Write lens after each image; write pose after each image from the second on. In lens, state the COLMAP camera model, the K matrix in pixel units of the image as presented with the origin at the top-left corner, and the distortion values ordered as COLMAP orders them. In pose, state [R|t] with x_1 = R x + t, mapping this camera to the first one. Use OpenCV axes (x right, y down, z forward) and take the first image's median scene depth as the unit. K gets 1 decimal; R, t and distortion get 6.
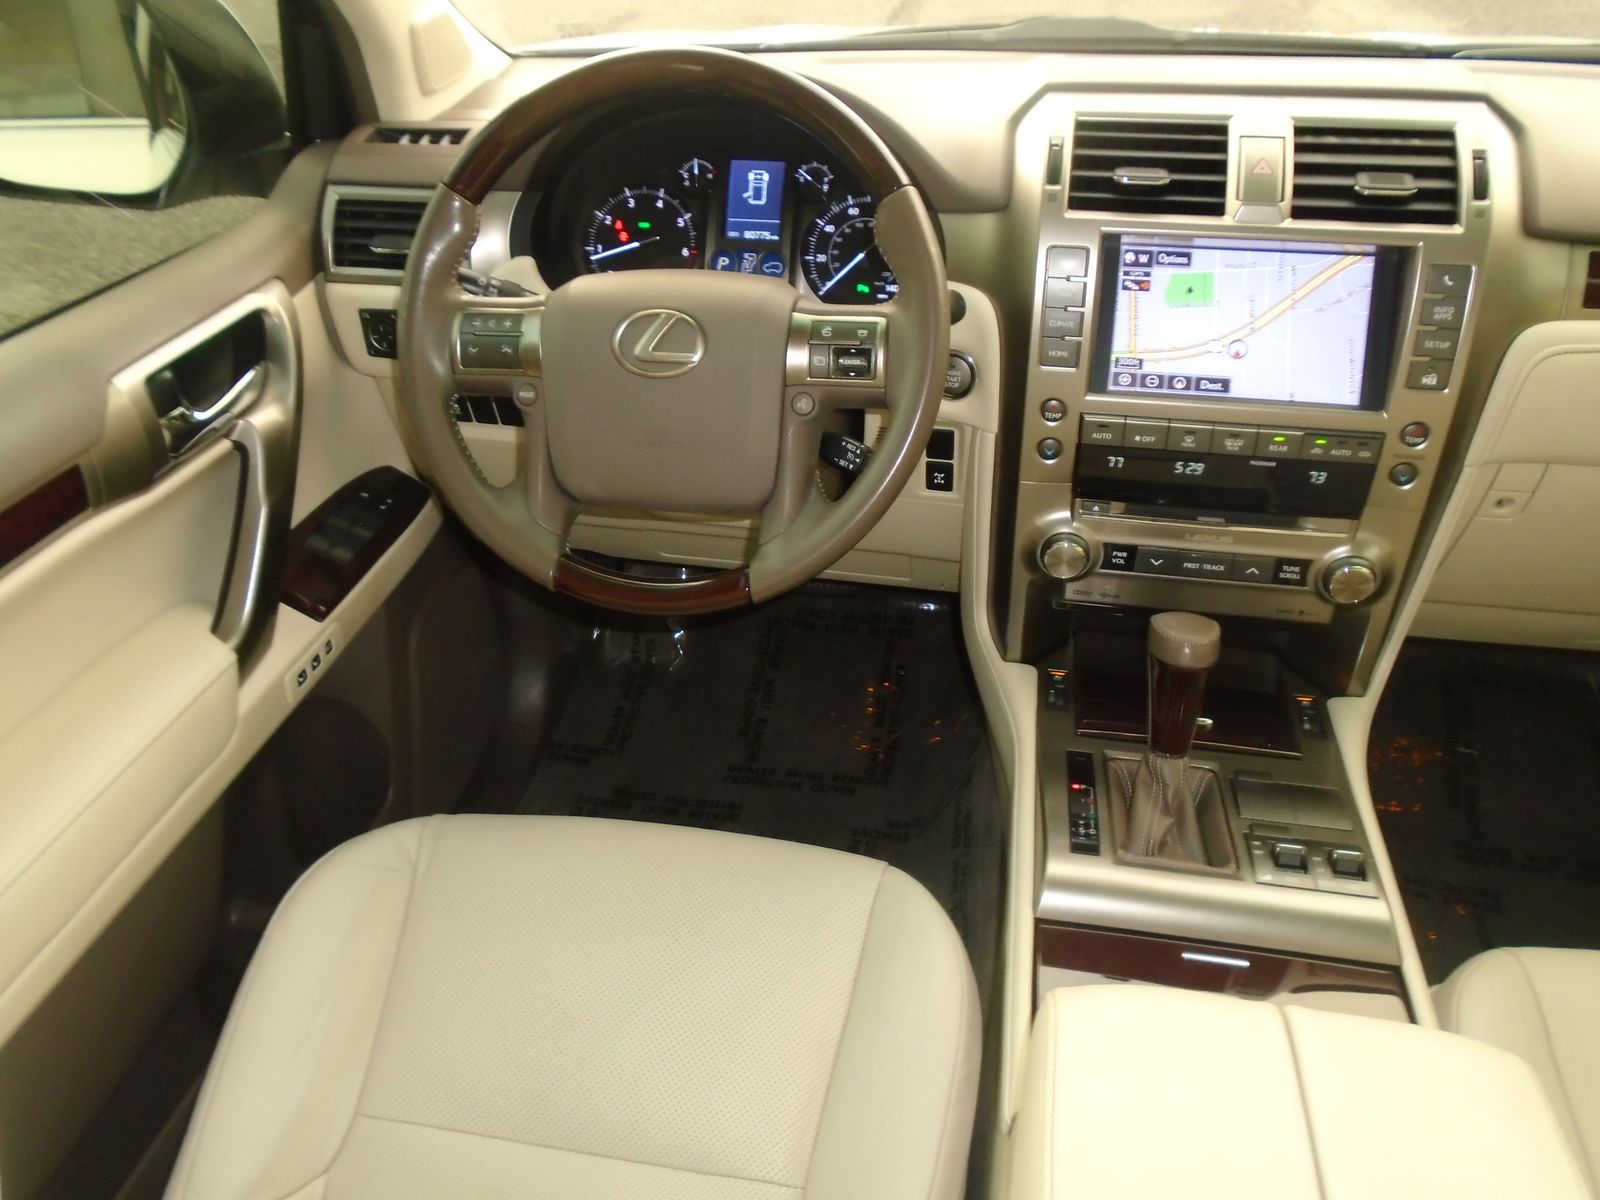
lens RADIAL K [[1240.7, 0, 809.1], [0, 1240.7, 576.0], [0, 0, 1]] dist [0.000422, 0.014031]
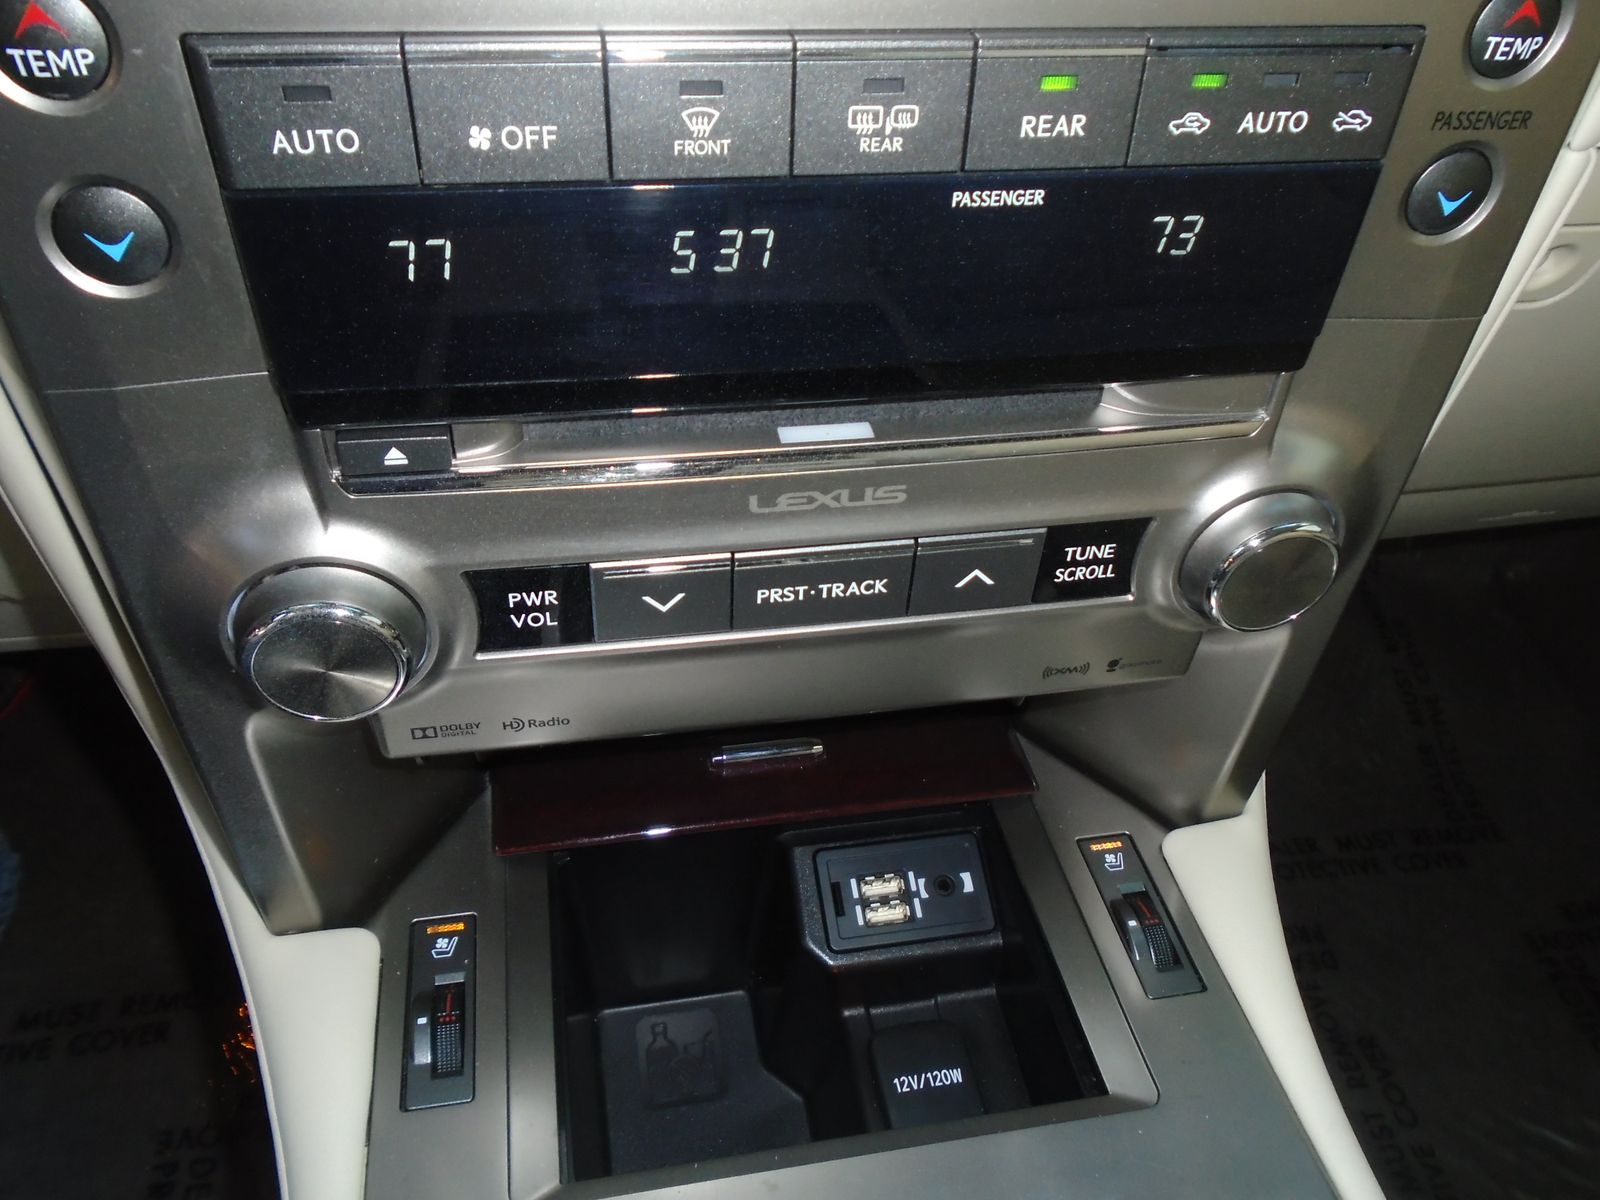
lens RADIAL K [[1241.3, 0, 800.3], [0, 1241.3, 599.1], [0, 0, 1]] dist [-0.000995, -0.002782]
pose [[0.933227, -0.192319, 0.303480, 0.236011], [0.142655, 0.973581, 0.178296, -0.062136], [-0.329752, -0.123098, 0.936008, 0.766232]]
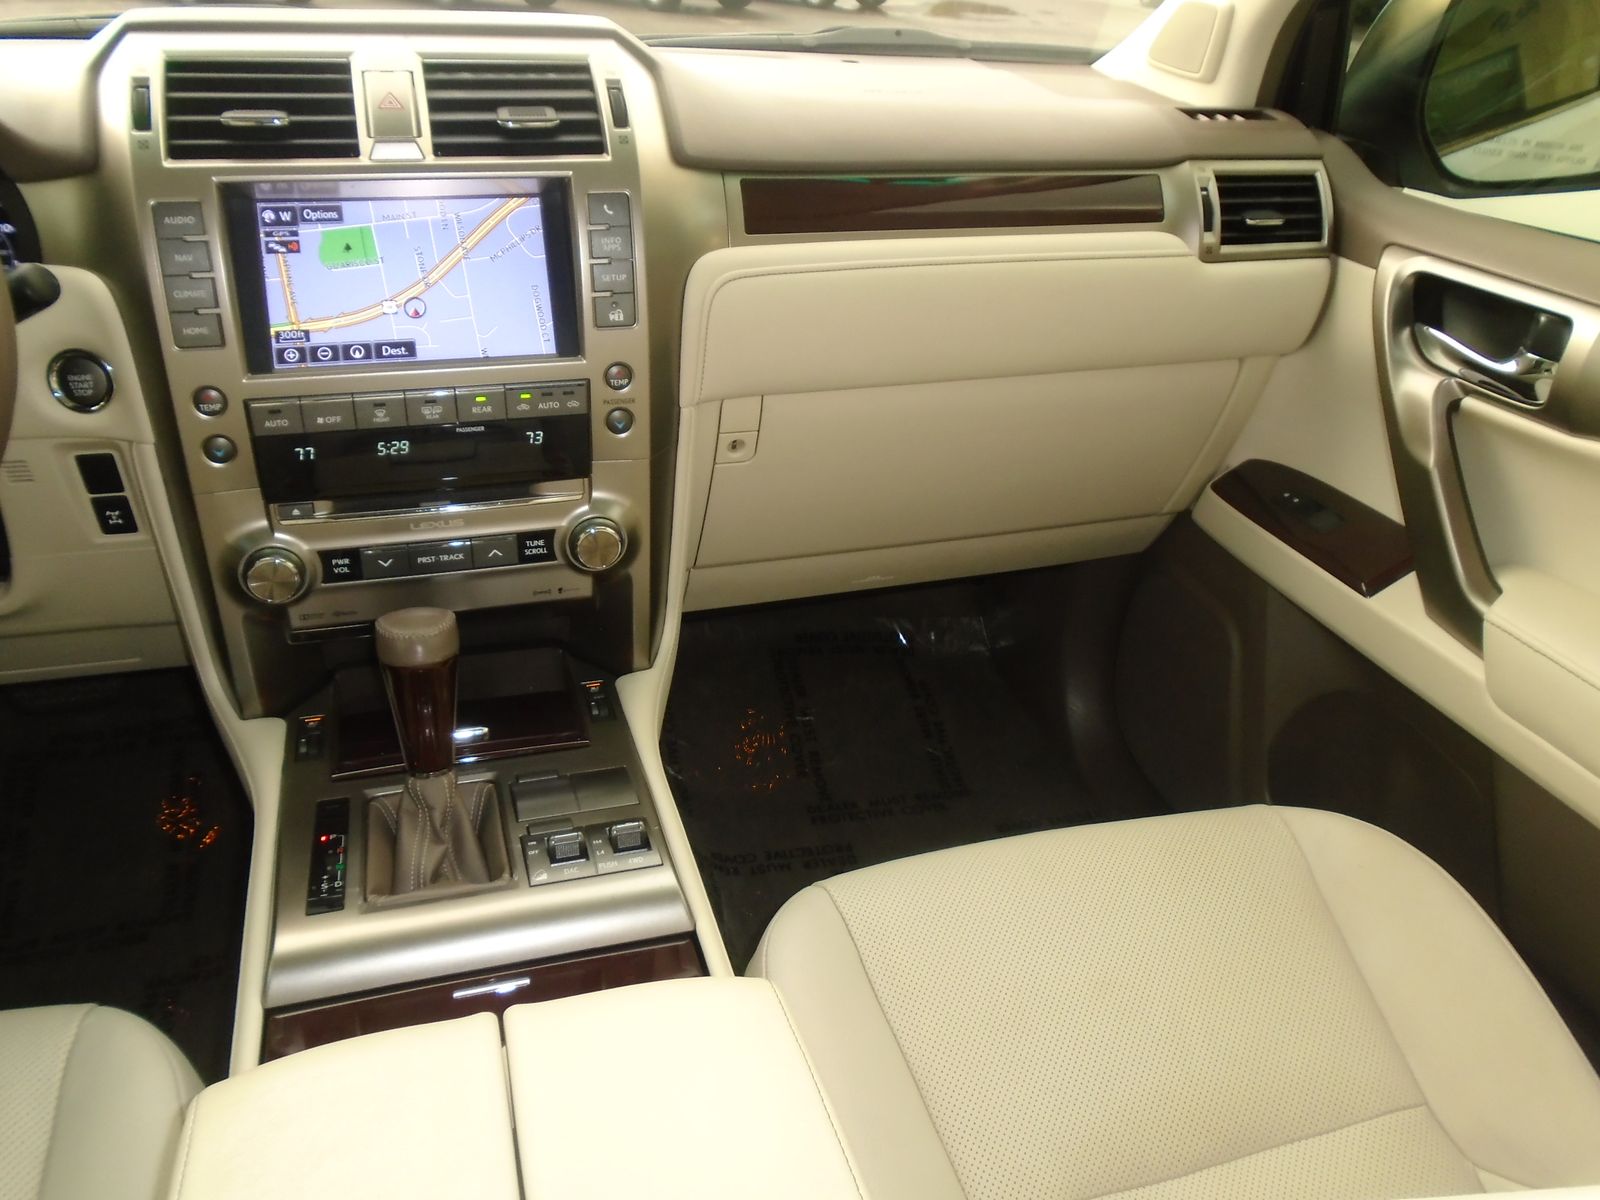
lens RADIAL K [[1240.9, 0, 803.6], [0, 1240.9, 579.5], [0, 0, 1]] dist [-0.009335, 0.005931]
pose [[0.886963, -0.176690, 0.426705, 0.176901], [0.209208, 0.977406, -0.030143, 0.092688], [-0.411738, 0.116006, 0.903888, 0.101884]]
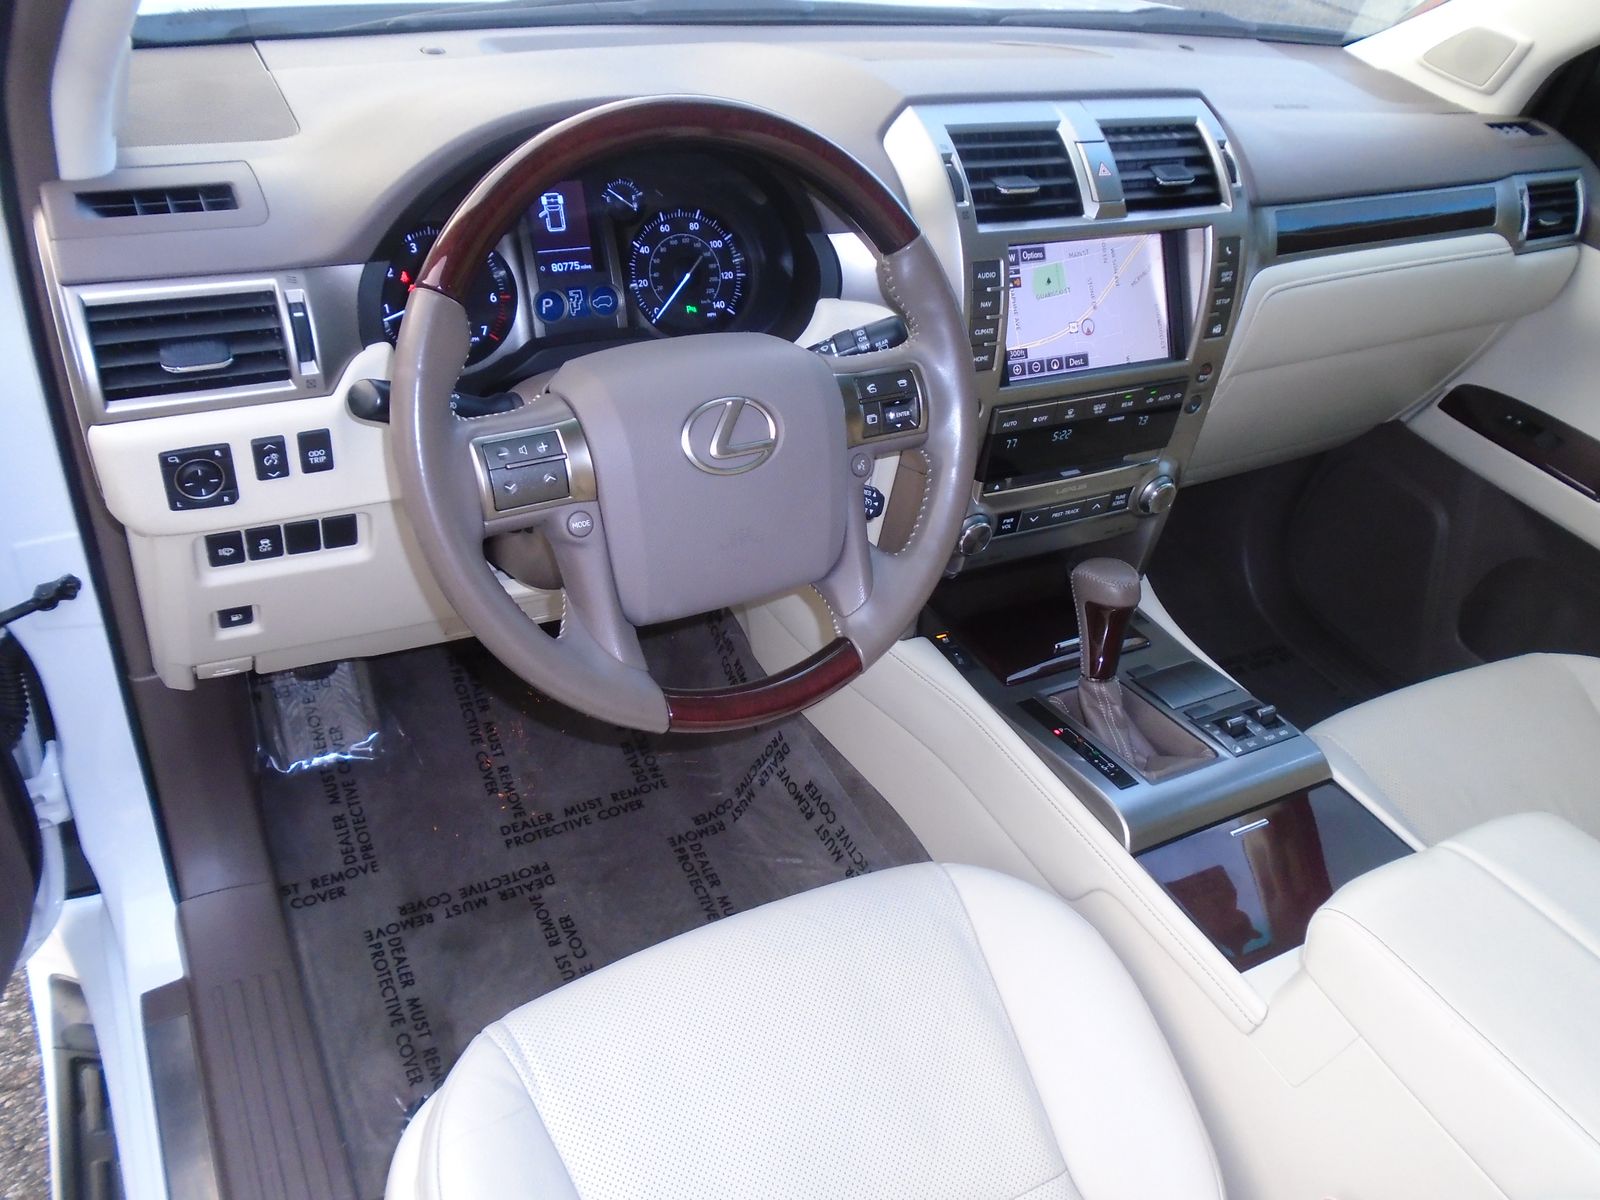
lens RADIAL K [[1227.5, 0, 801.7], [0, 1227.5, 582.7], [0, 0, 1]] dist [0.003942, 0.007331]
pose [[0.780946, -0.282357, 0.557133, -0.560464], [0.219386, 0.959155, 0.178584, -0.215172], [-0.584801, -0.017237, 0.810993, 0.224681]]
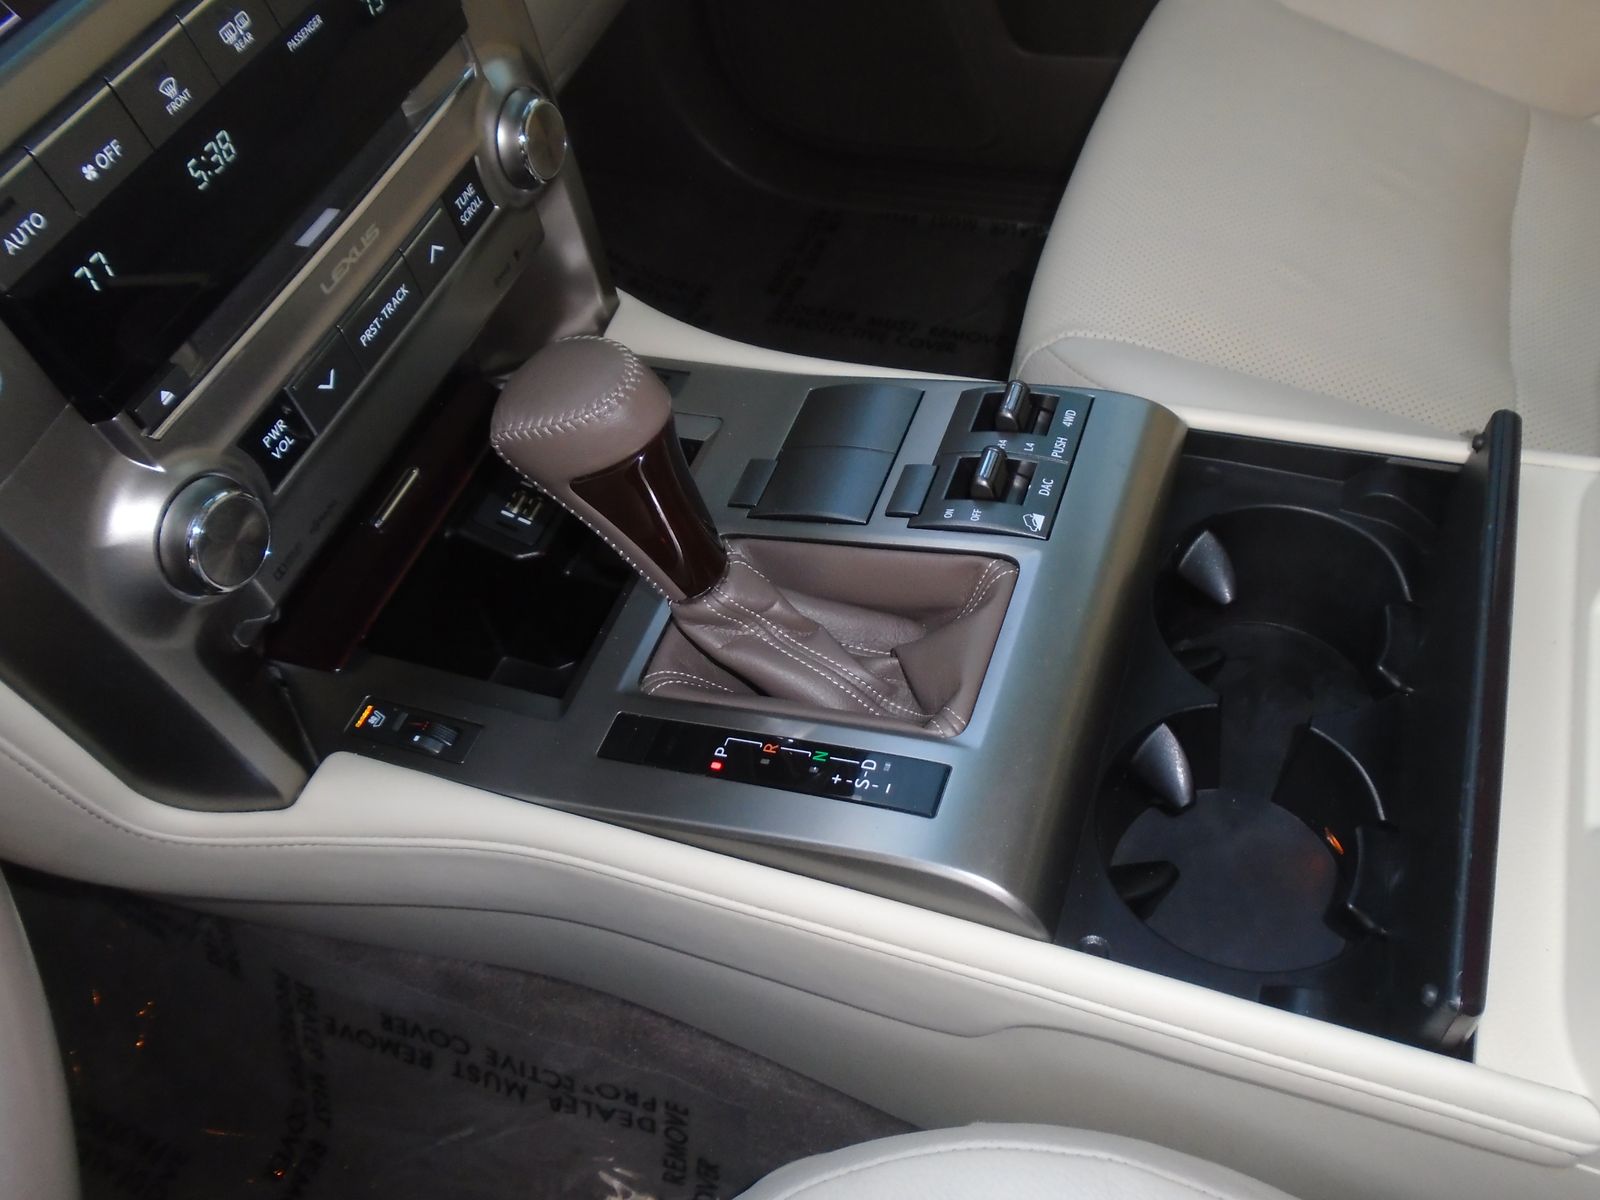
lens RADIAL K [[1230.5, 0, 782.8], [0, 1230.5, 581.6], [0, 0, 1]] dist [-0.001815, 0.006109]
pose [[0.192024, -0.791450, 0.580288, -0.000586], [0.661471, 0.541176, 0.519216, -0.099603], [-0.724971, 0.284142, 0.627440, 0.664286]]
